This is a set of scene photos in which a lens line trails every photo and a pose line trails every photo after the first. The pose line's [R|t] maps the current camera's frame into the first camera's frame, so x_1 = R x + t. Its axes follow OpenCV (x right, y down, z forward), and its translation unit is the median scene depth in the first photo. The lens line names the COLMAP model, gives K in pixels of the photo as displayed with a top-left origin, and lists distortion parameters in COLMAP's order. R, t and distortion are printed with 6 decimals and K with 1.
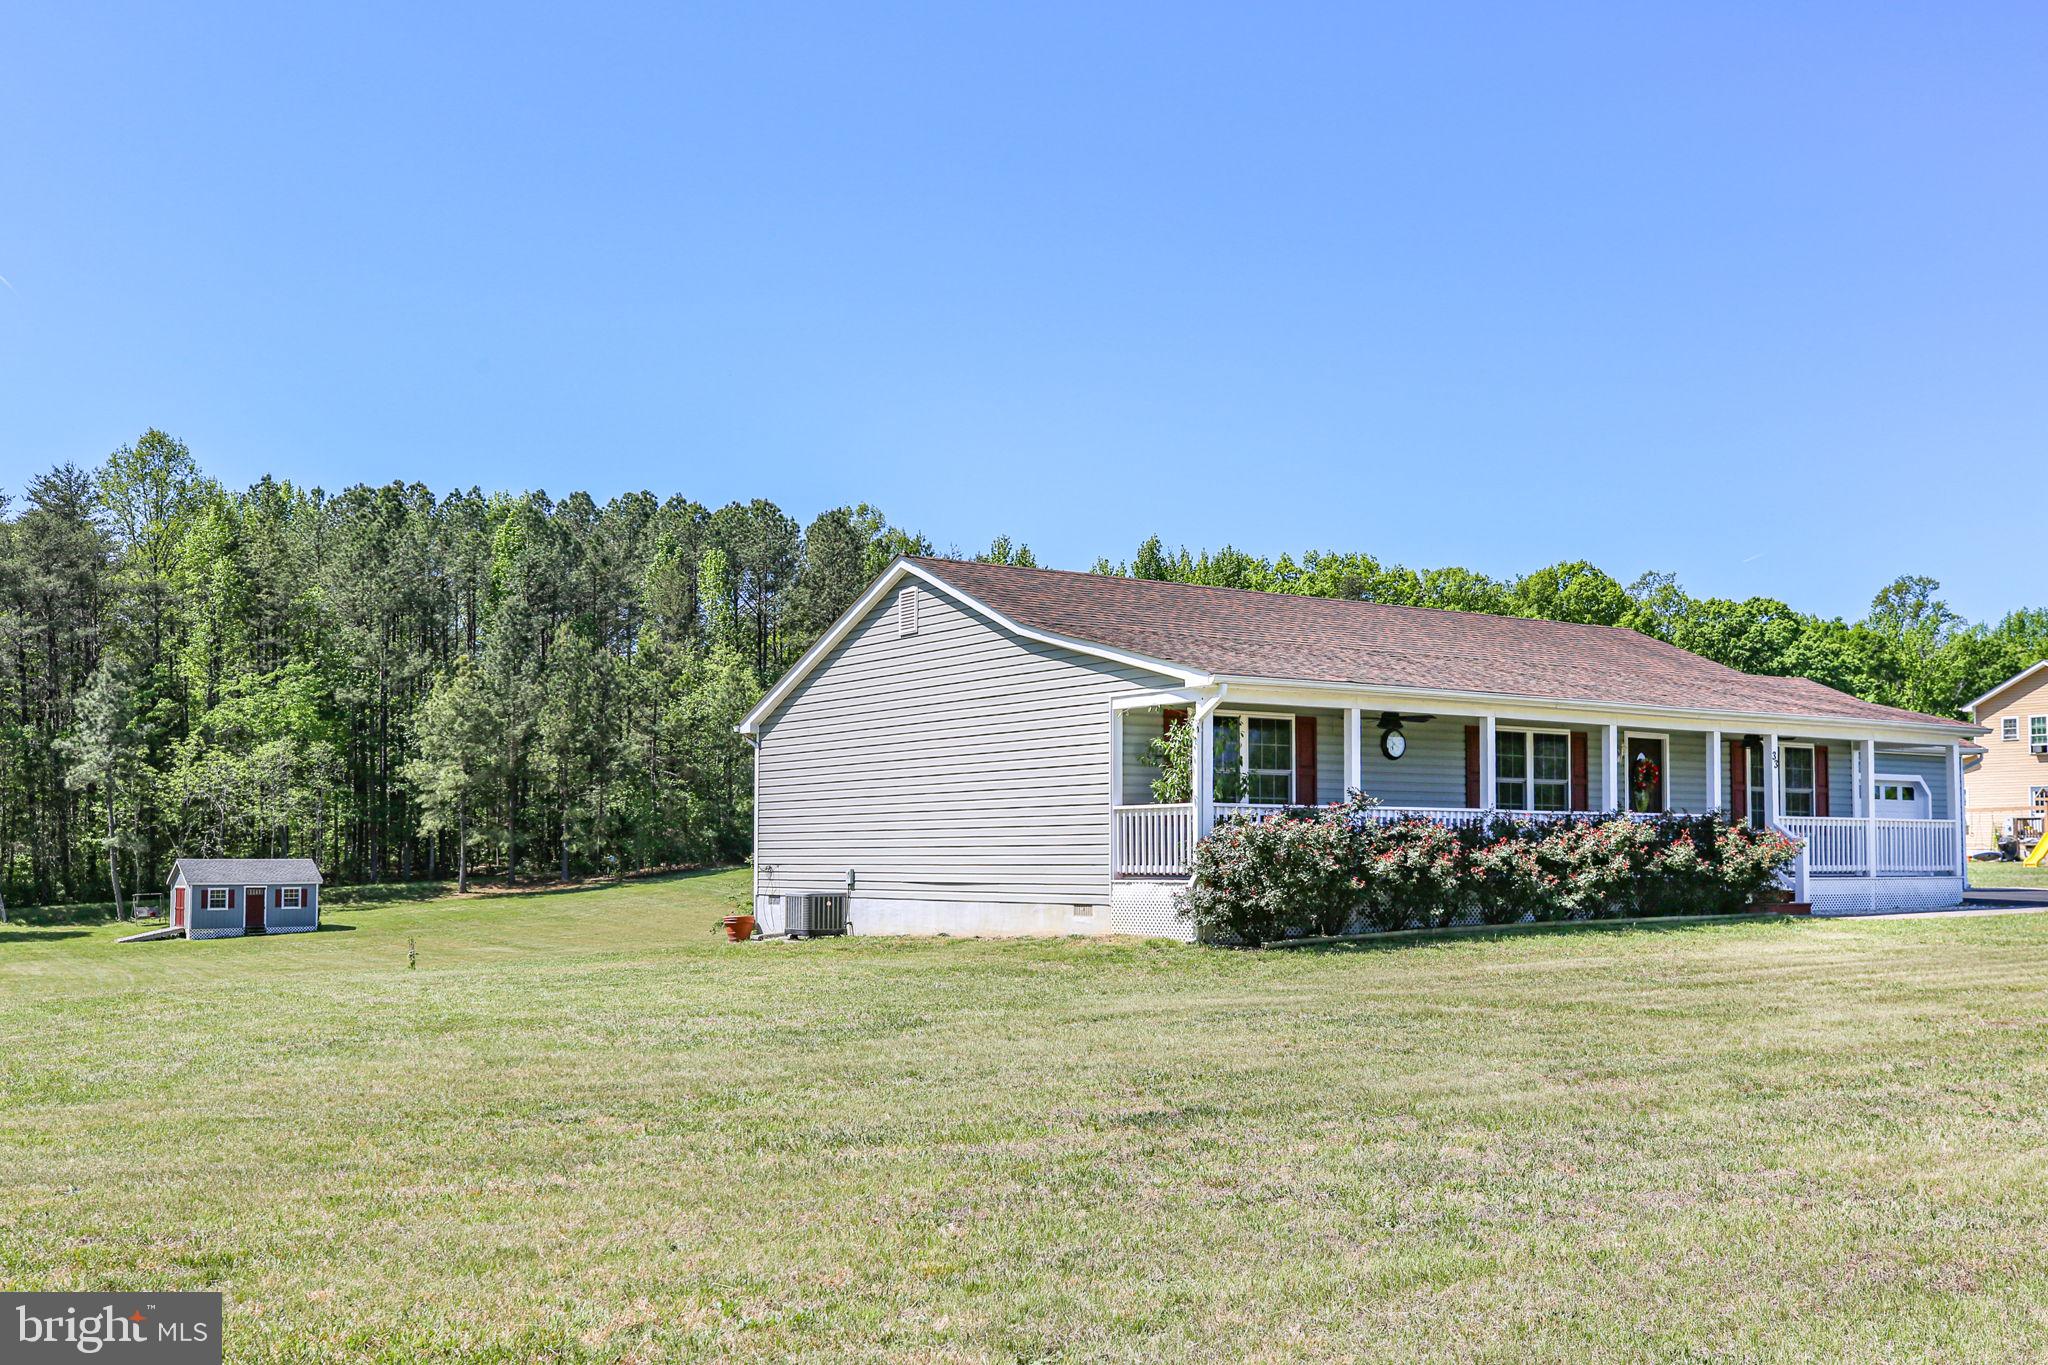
lens RADIAL K [[1977.7, 0, 1092.6], [0, 1977.7, 777.0], [0, 0, 1]] dist [-0.019843, 0.003856]
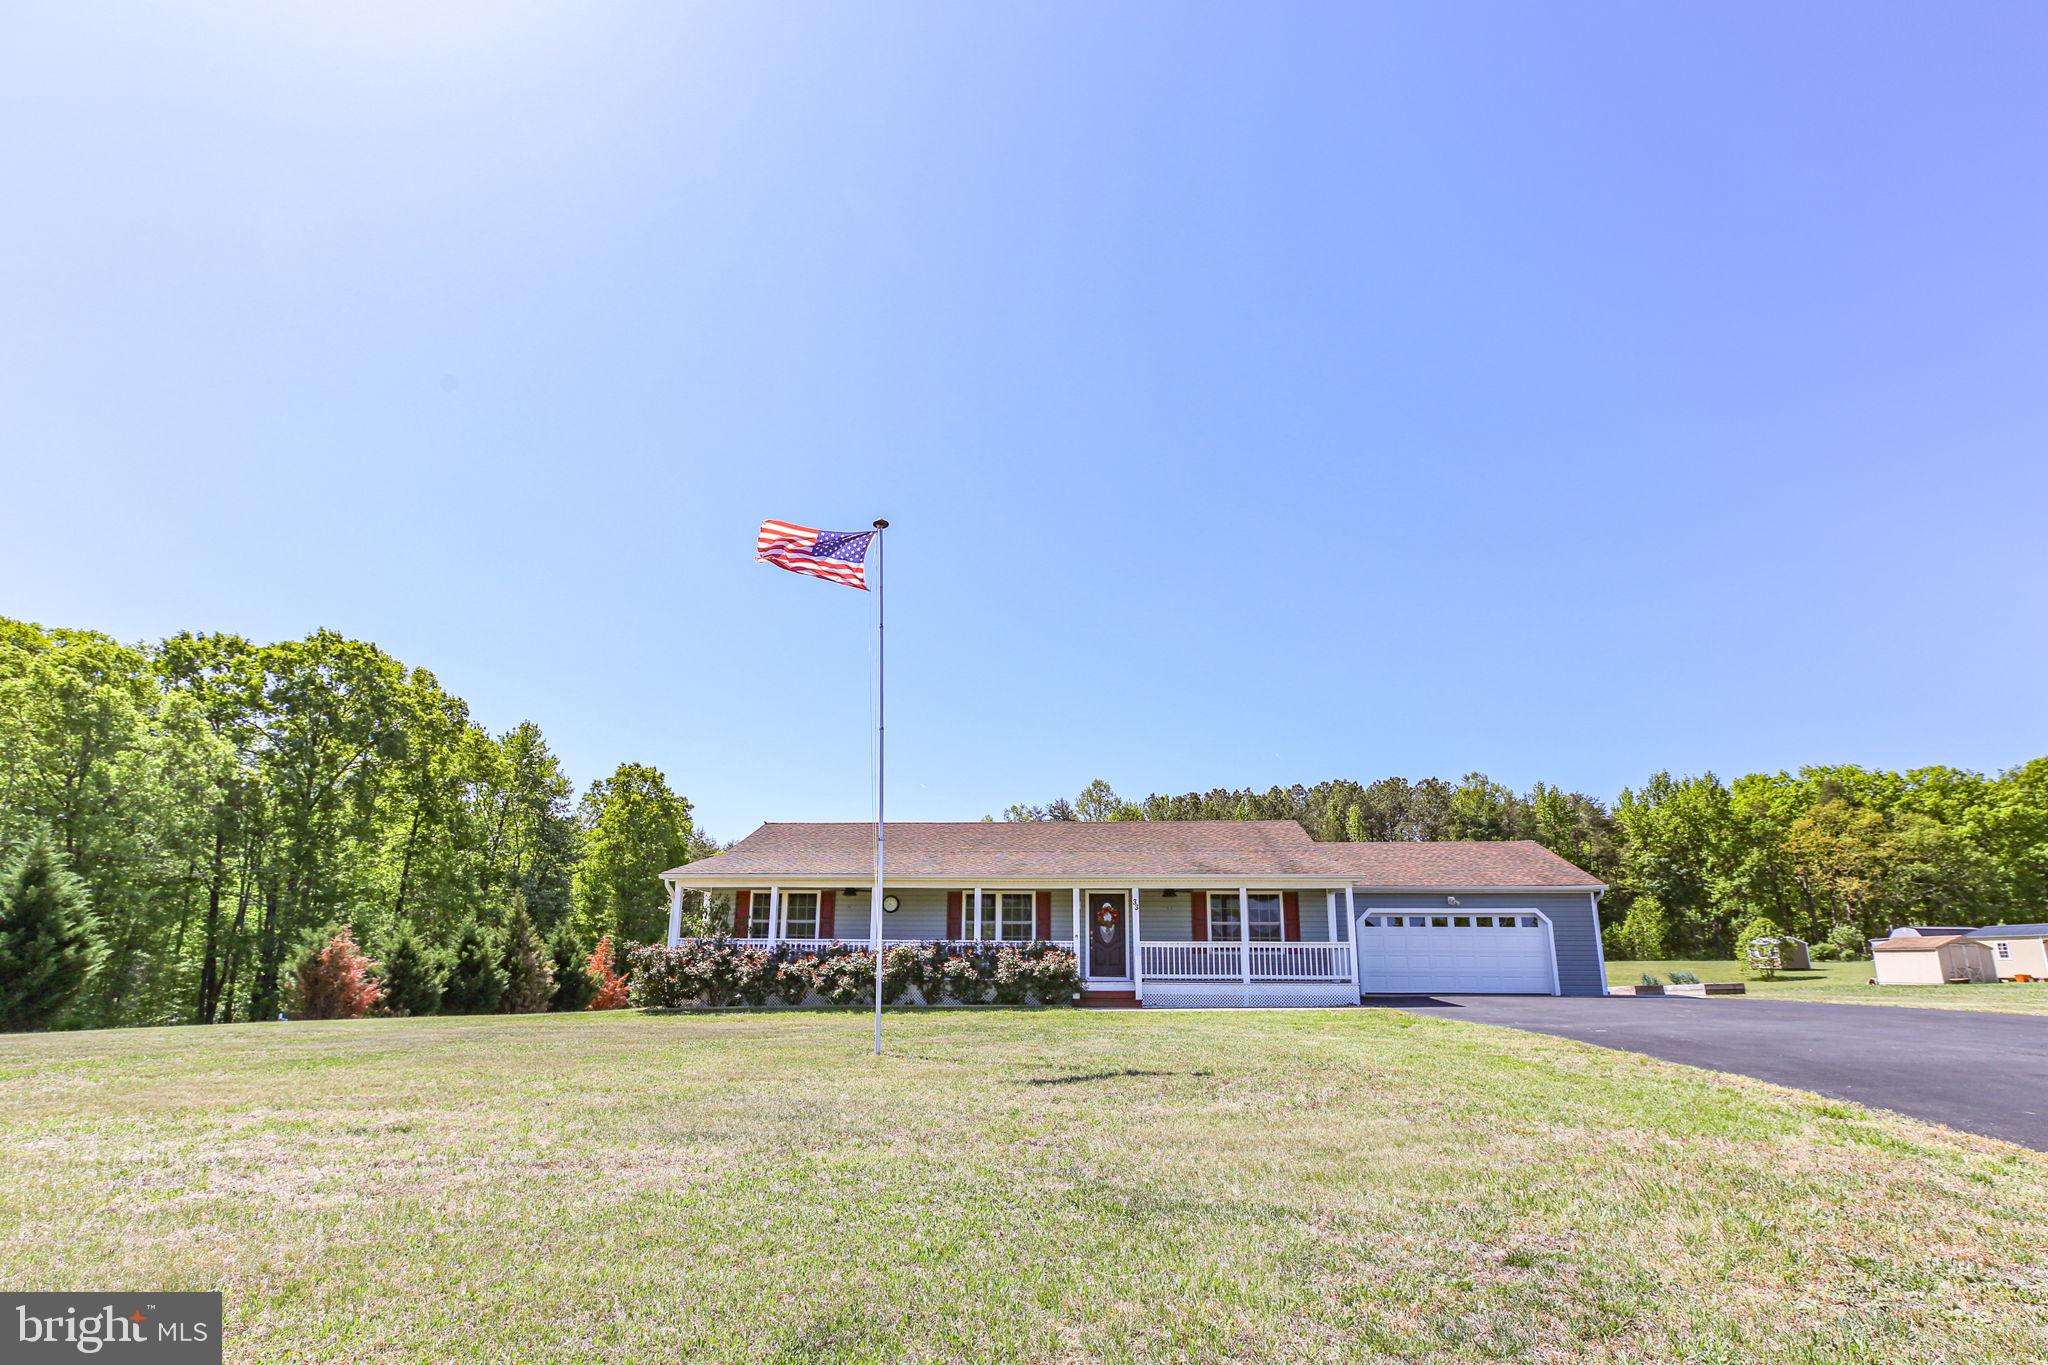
lens RADIAL K [[966.9, 0, 1017.5], [0, 966.9, 770.3], [0, 0, 1]] dist [-0.010335, 0.000142]
pose [[0.766865, -0.123068, -0.629898, 0.188312], [0.019131, 0.985390, -0.169233, 0.003515], [0.641523, 0.117728, 0.758016, 0.087158]]
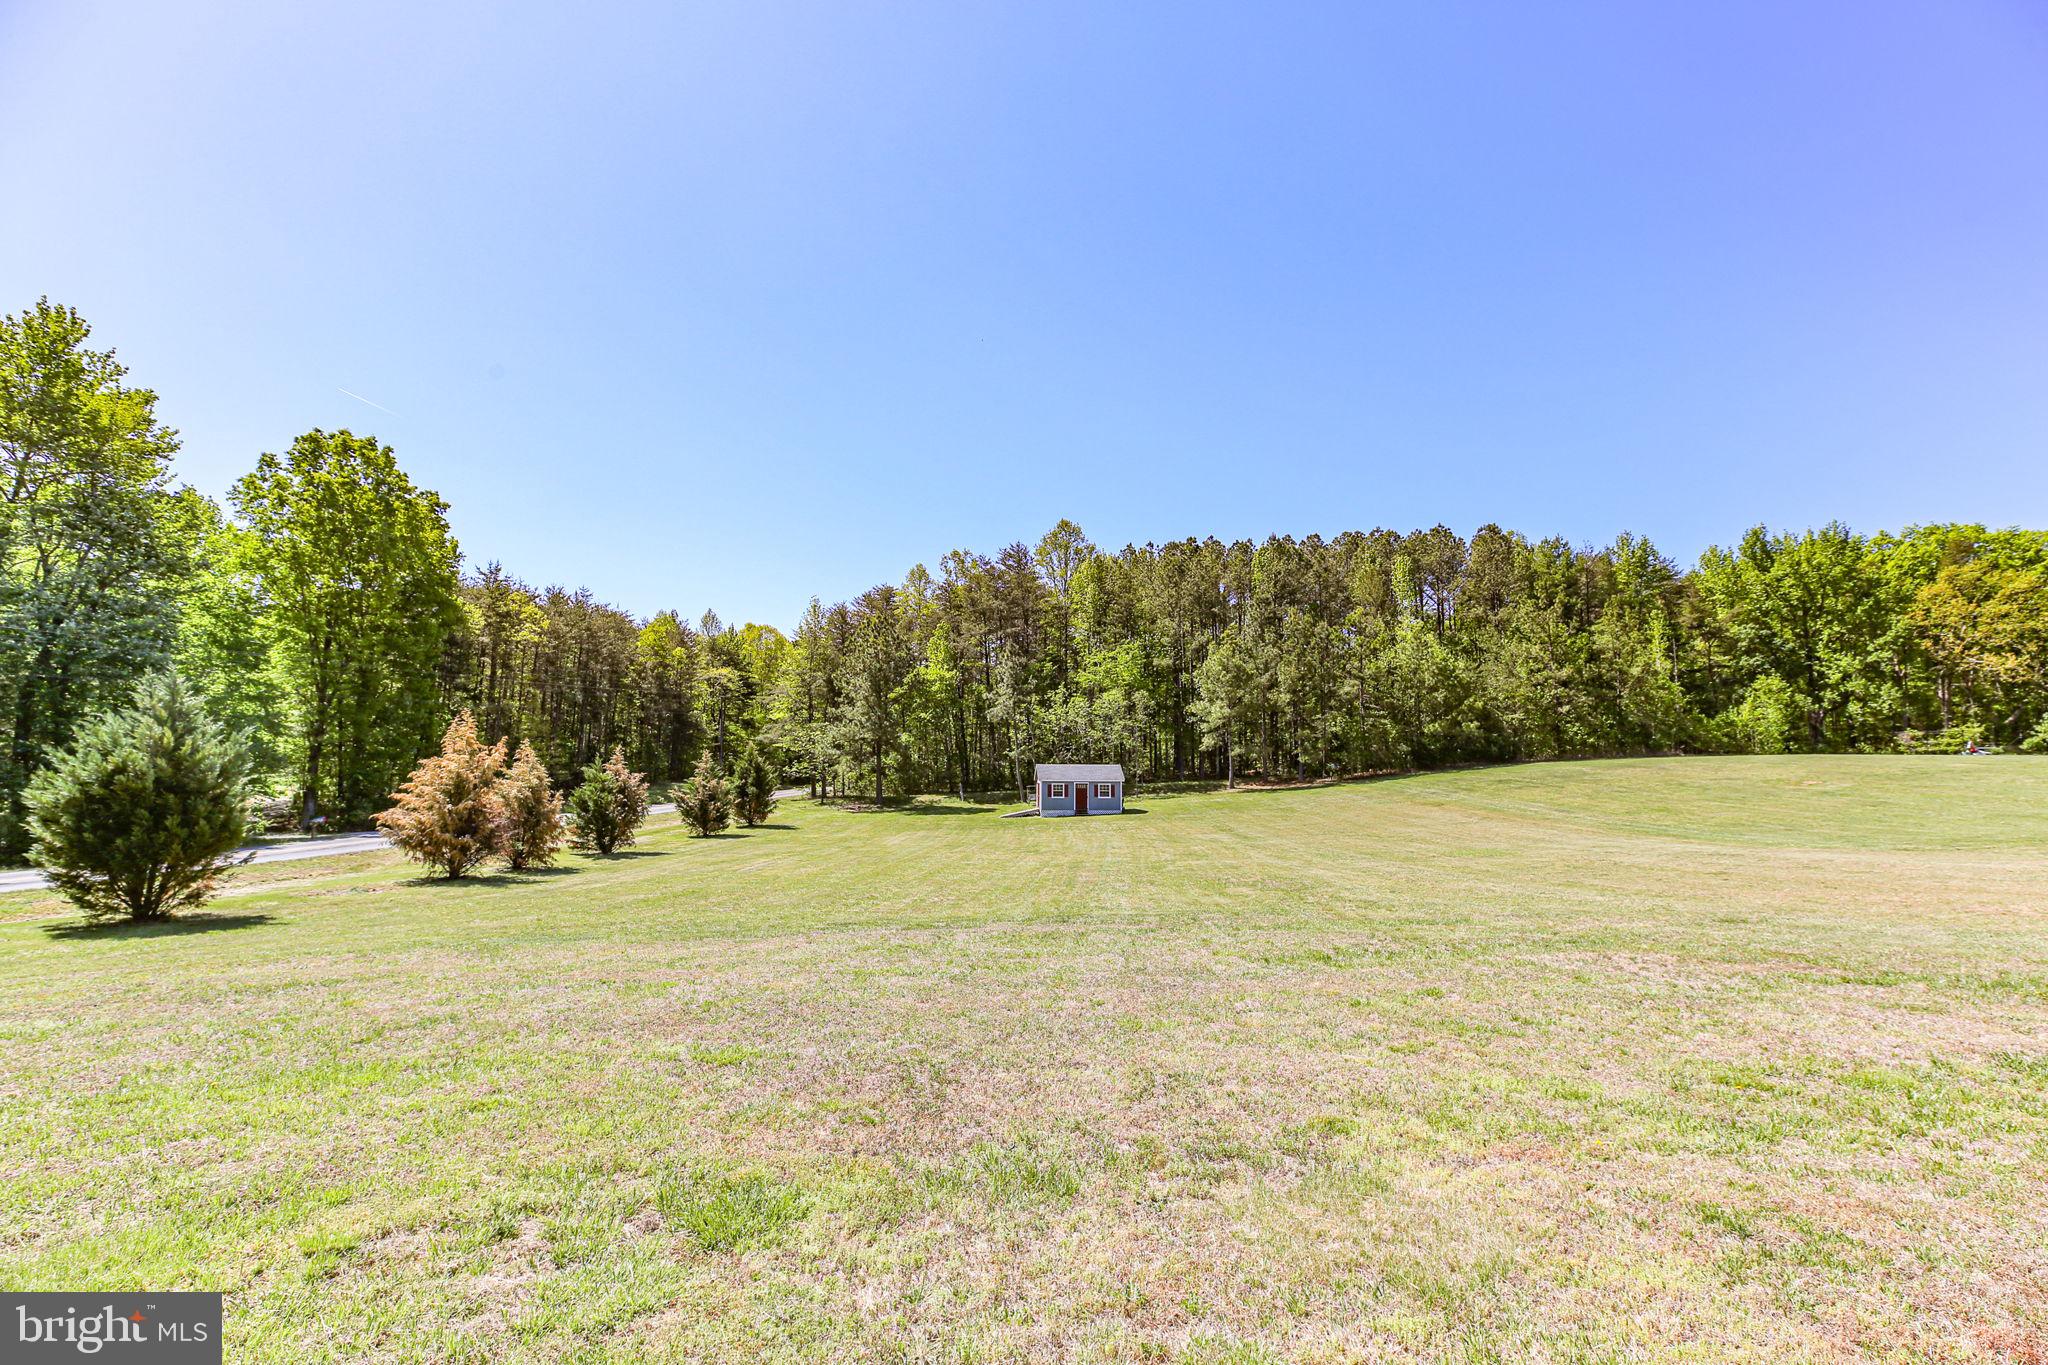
lens RADIAL K [[937.5, 0, 1037.1], [0, 937.5, 676.7], [0, 0, 1]] dist [0.002853, 0.000775]
pose [[0.836710, -0.046002, -0.545710, -0.050310], [0.016567, 0.998136, -0.058739, 0.013709], [0.547395, 0.040107, 0.835913, 0.324985]]
